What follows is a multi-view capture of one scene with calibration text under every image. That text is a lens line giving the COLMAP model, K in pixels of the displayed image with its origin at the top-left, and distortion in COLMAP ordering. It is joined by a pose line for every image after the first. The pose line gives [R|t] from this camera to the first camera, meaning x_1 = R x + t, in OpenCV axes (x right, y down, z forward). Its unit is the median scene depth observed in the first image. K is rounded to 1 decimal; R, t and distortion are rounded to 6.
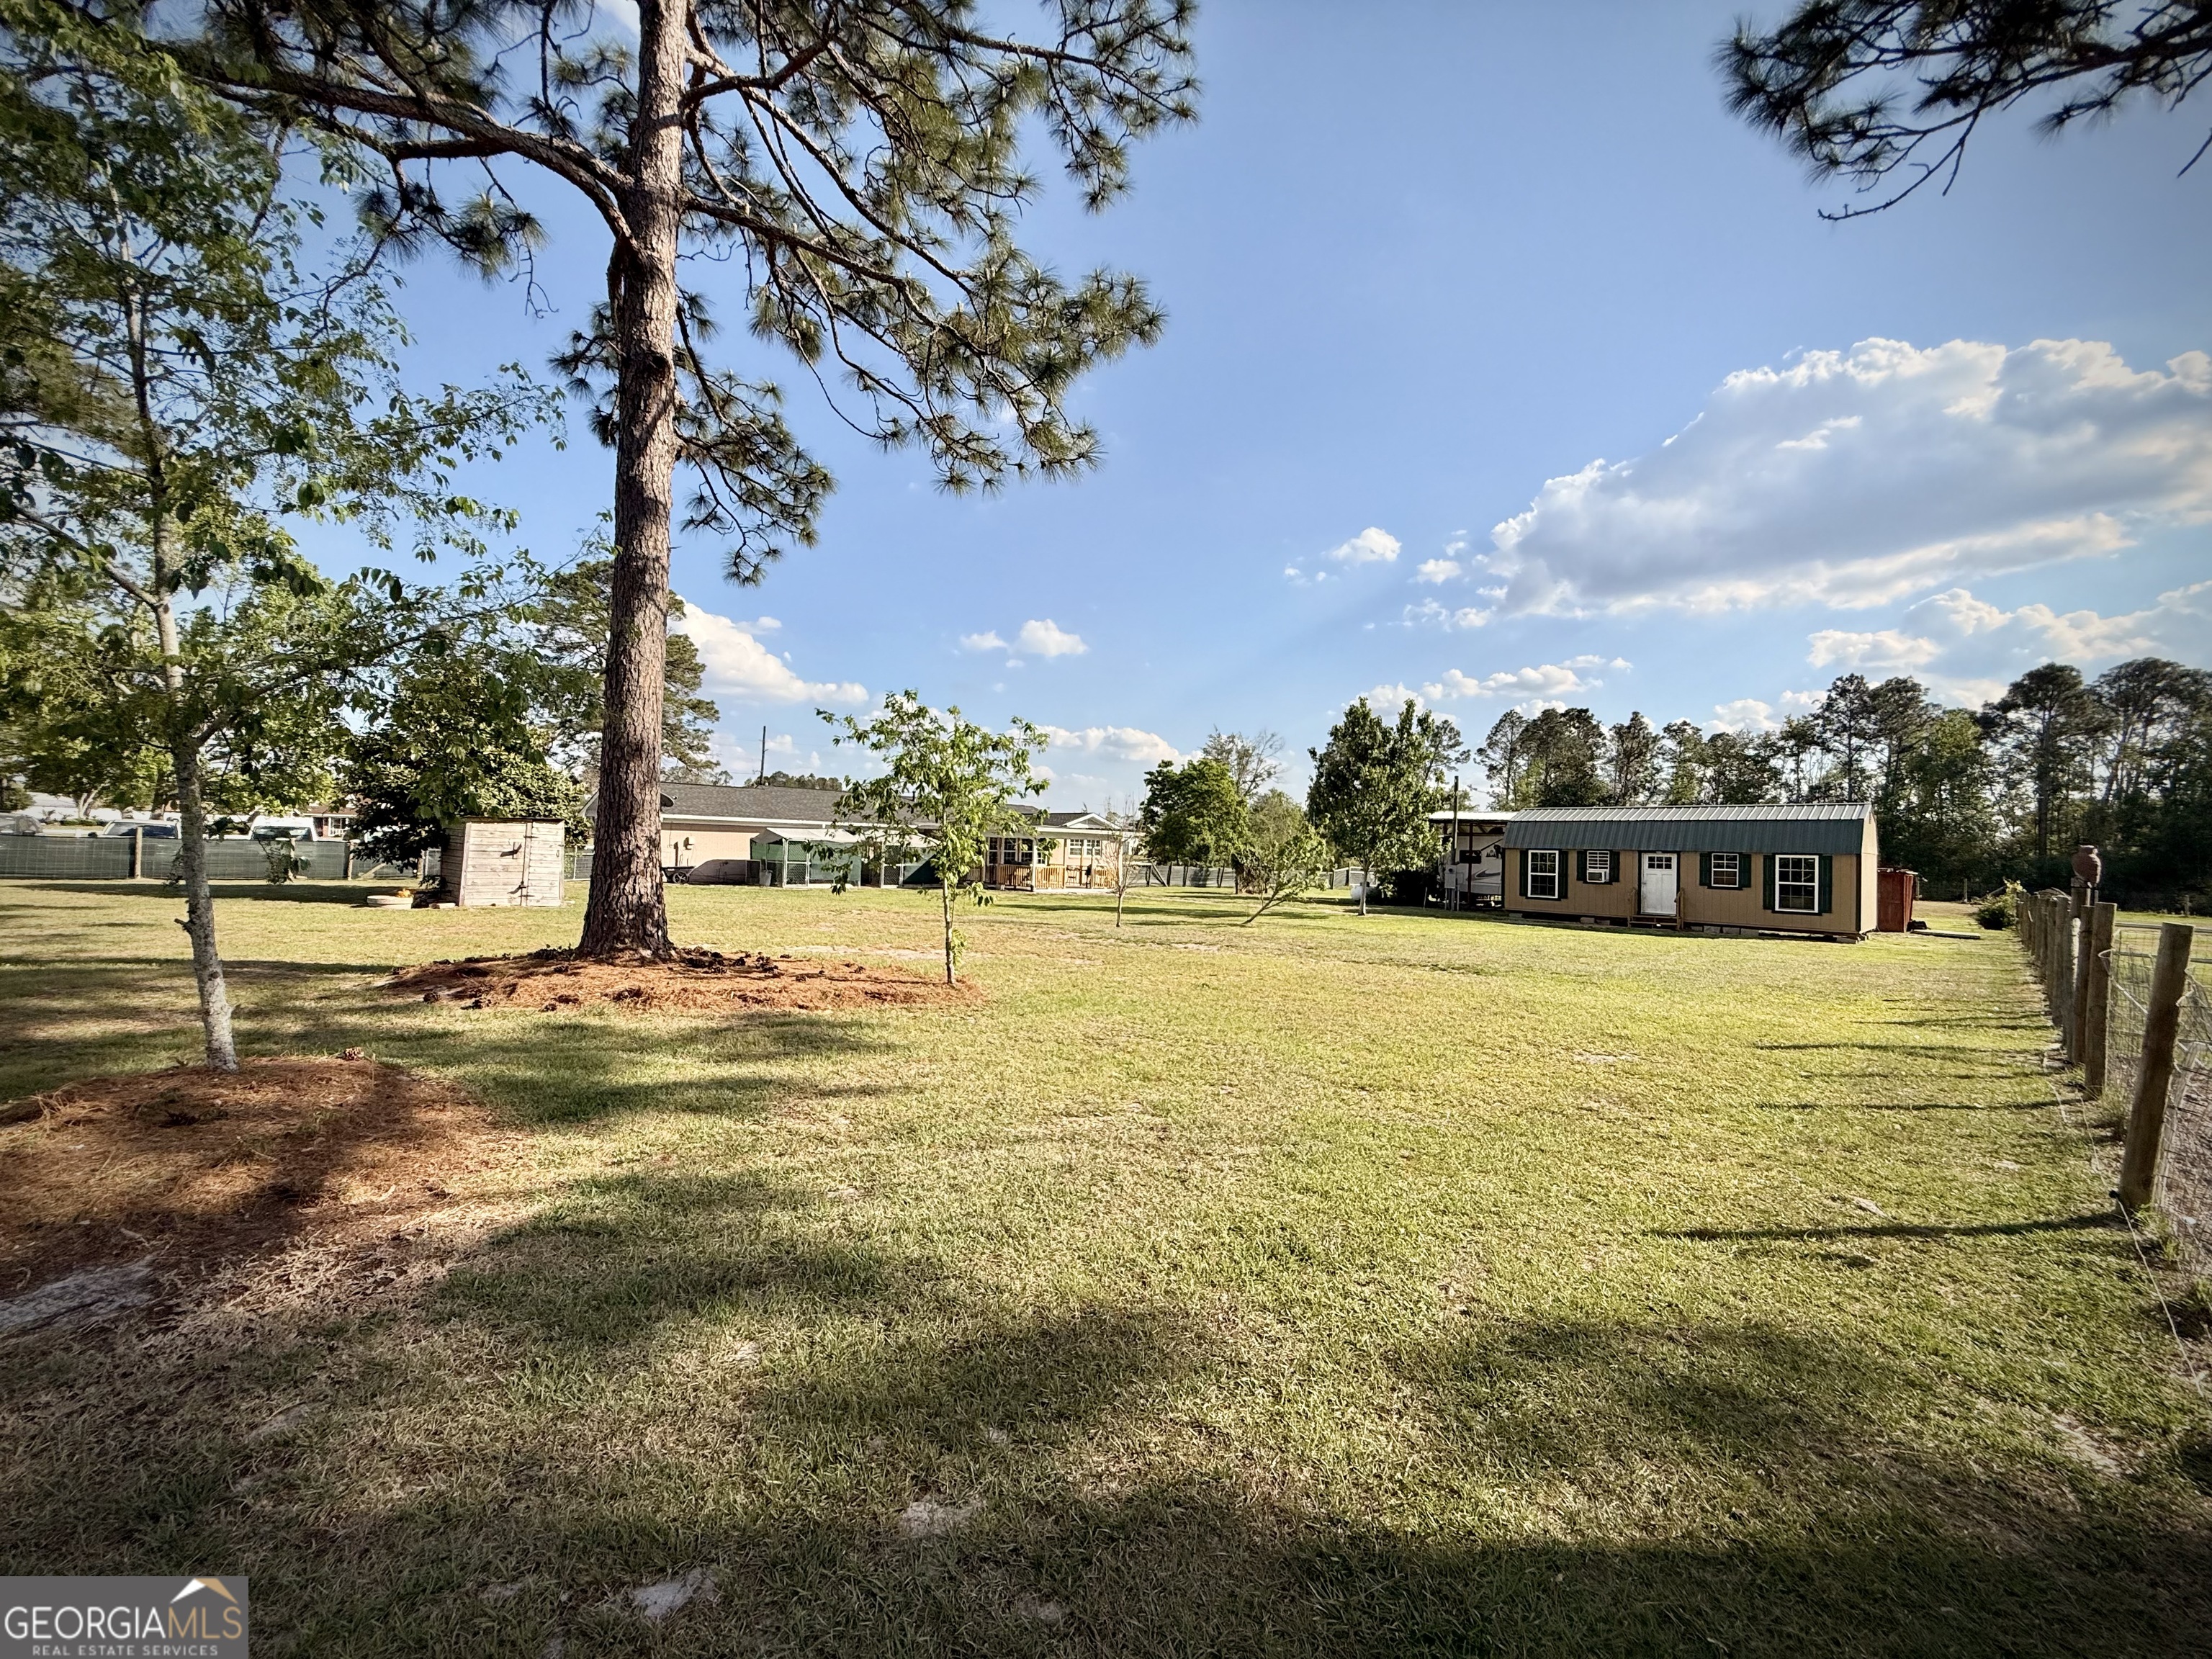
lens RADIAL K [[890.9, 0, 1120.9], [0, 890.9, 827.8], [0, 0, 1]] dist [-0.001076, 0.000392]
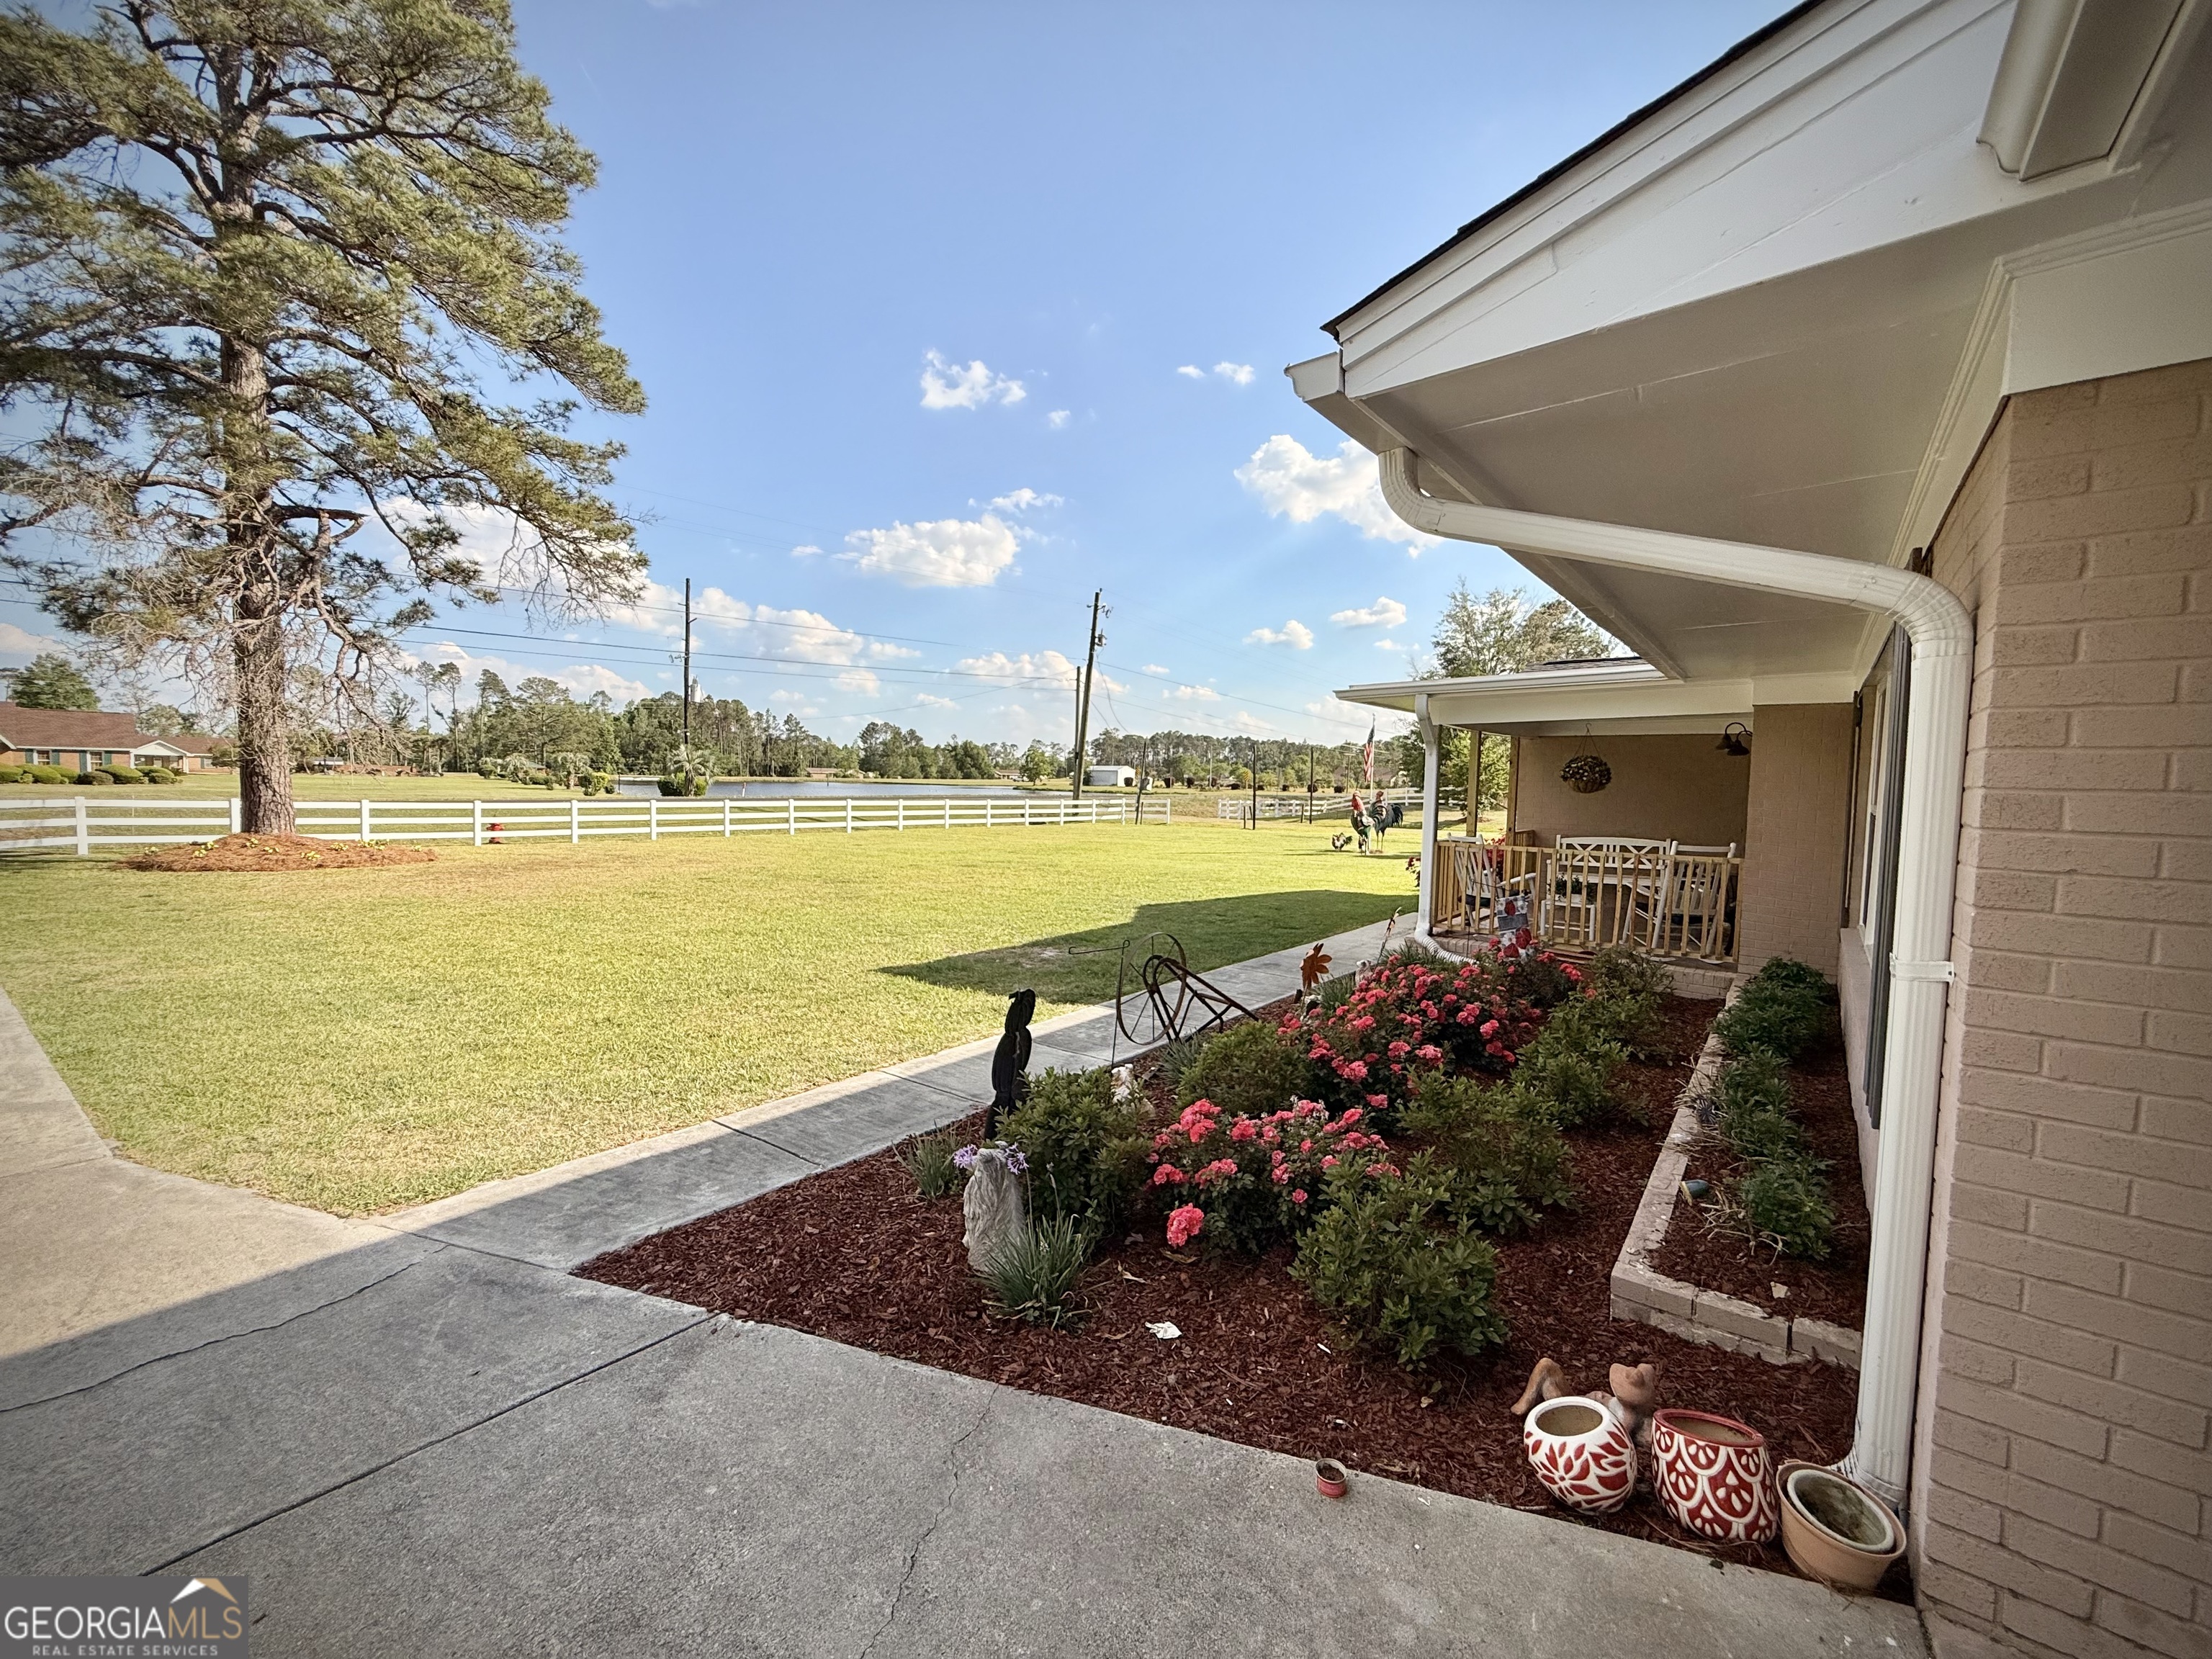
lens RADIAL K [[882.7, 0, 1102.0], [0, 882.7, 831.9], [0, 0, 1]] dist [-0.000593, 0.000235]
pose [[0.994726, -0.021637, 0.100256, -0.460831], [0.013027, 0.996232, 0.085750, 0.011450], [-0.101734, -0.083992, 0.991260, 0.938320]]
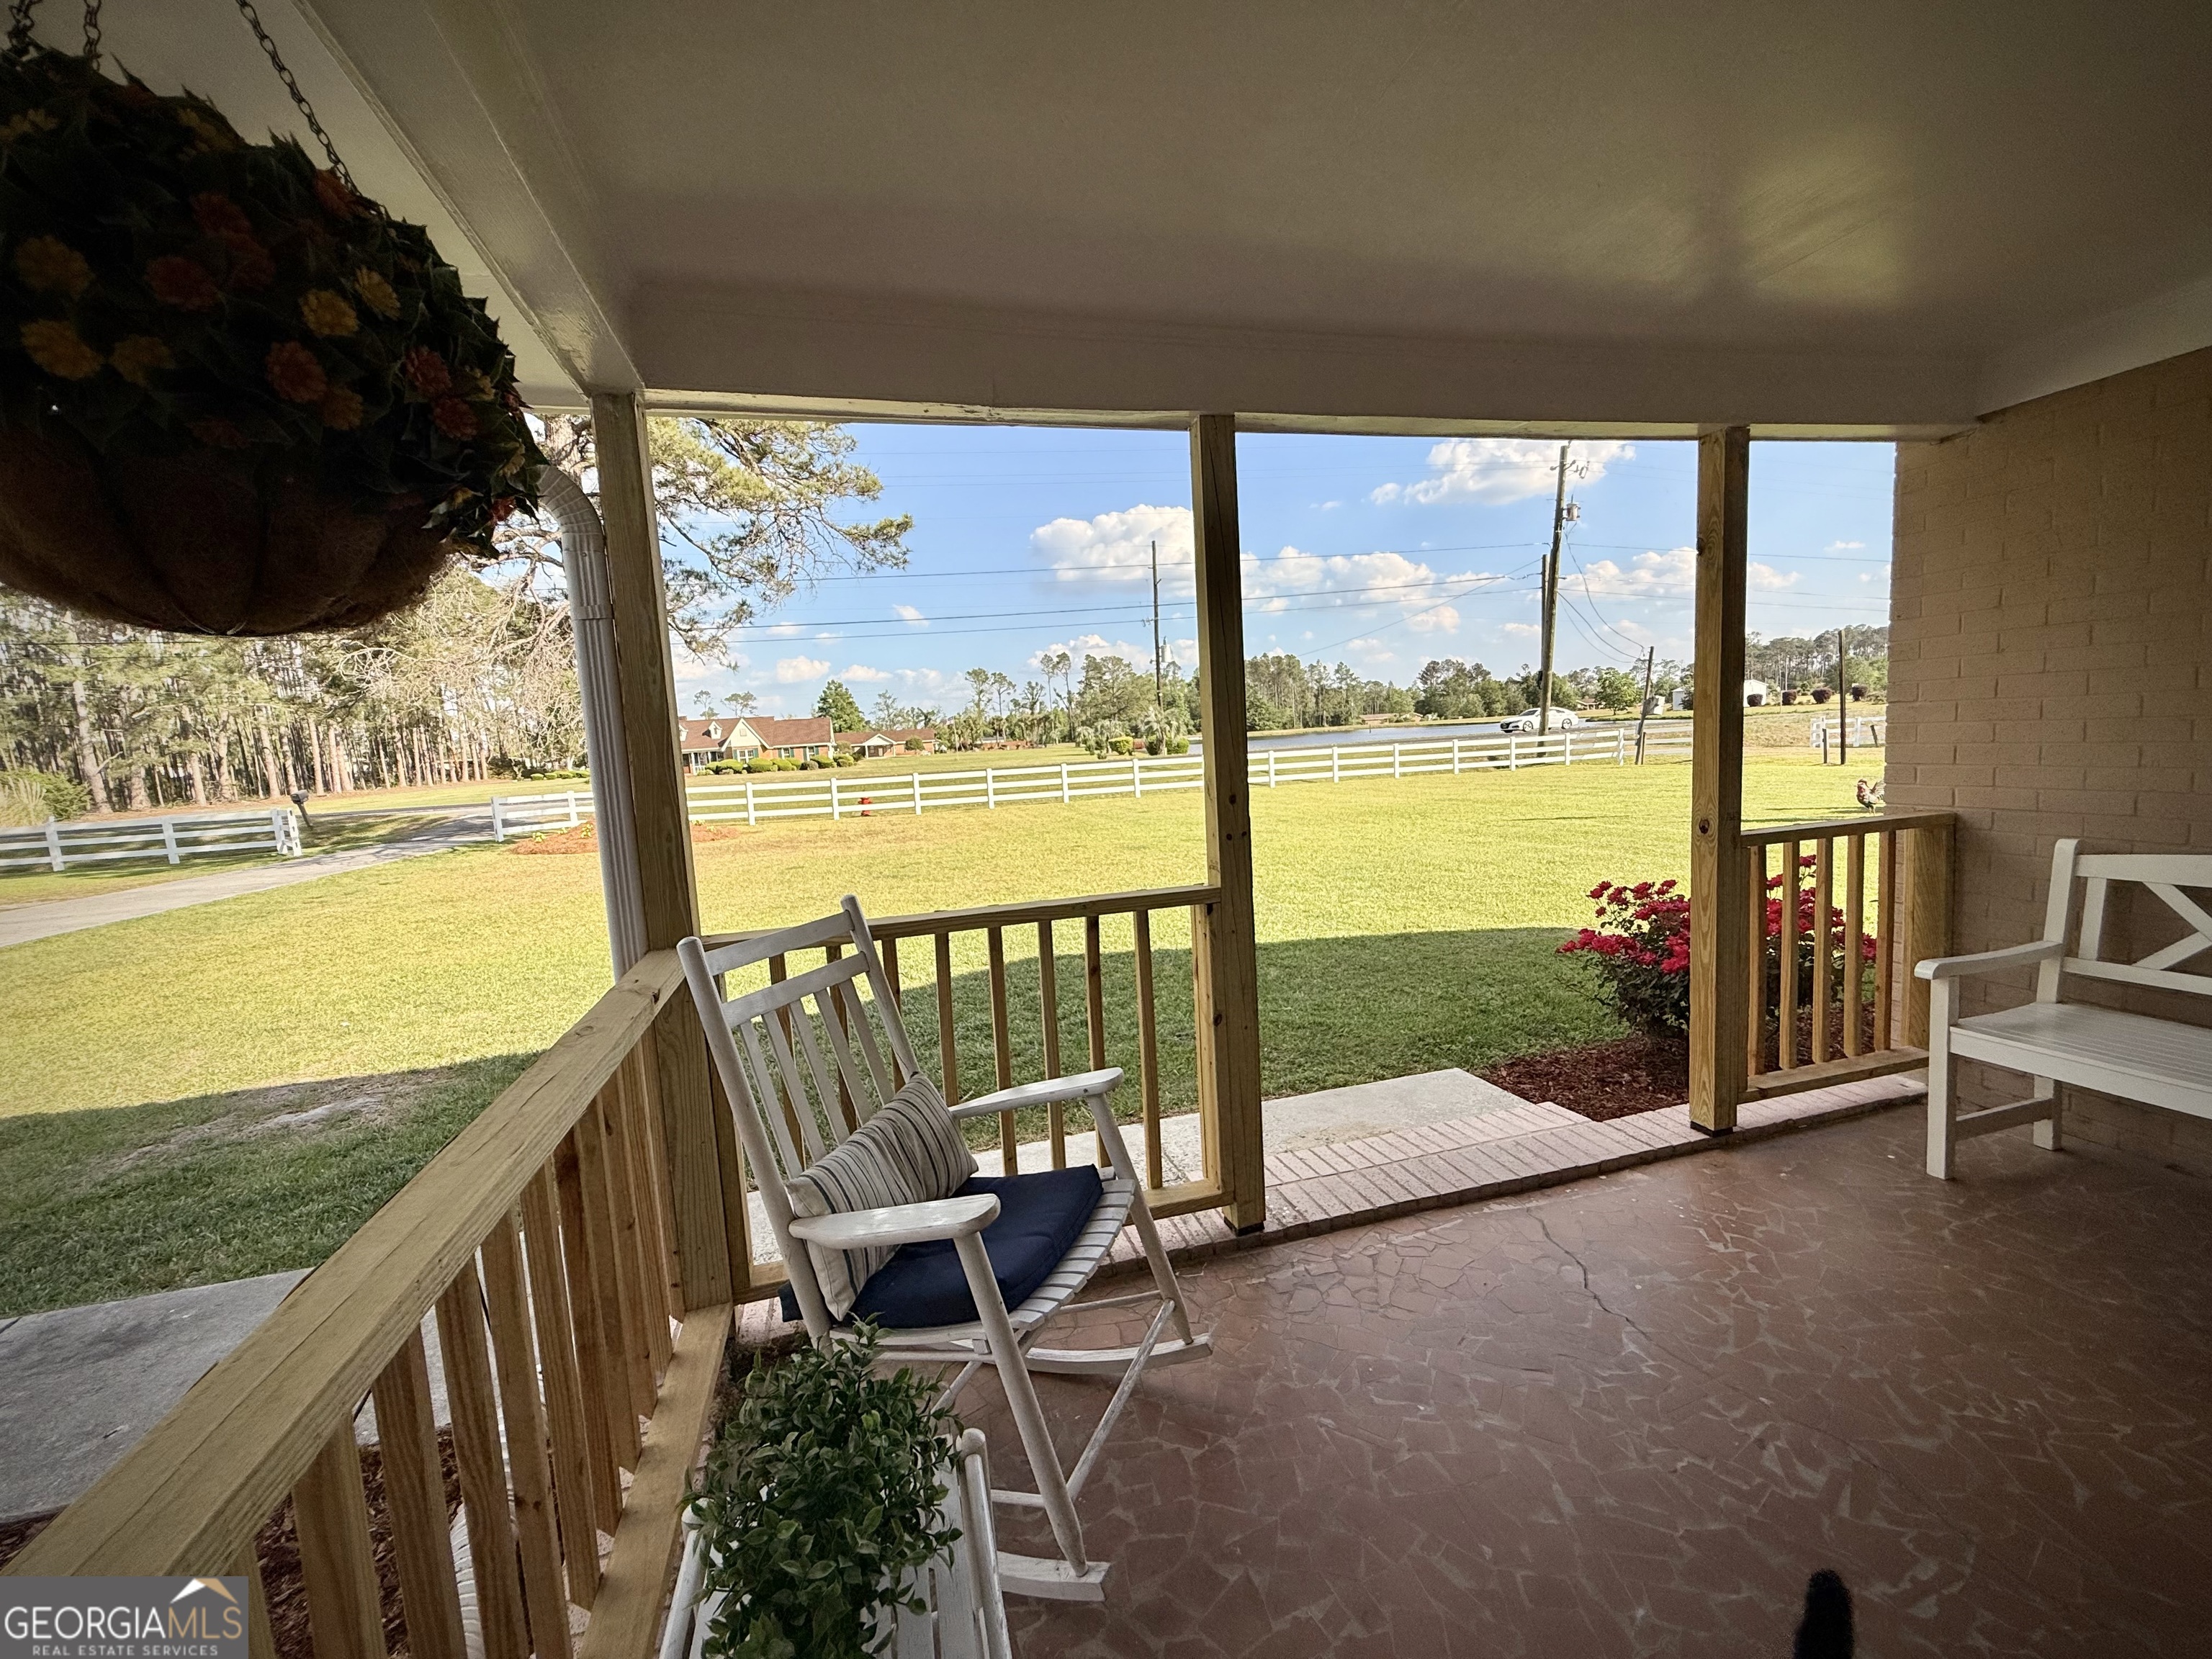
lens RADIAL K [[882.7, 0, 1102.0], [0, 882.7, 831.9], [0, 0, 1]] dist [-0.000593, 0.000235]
pose [[0.860122, -0.030671, -0.509165, -0.330358], [0.099762, 0.989028, 0.108950, 0.022975], [0.500237, -0.144506, 0.853745, 1.097667]]
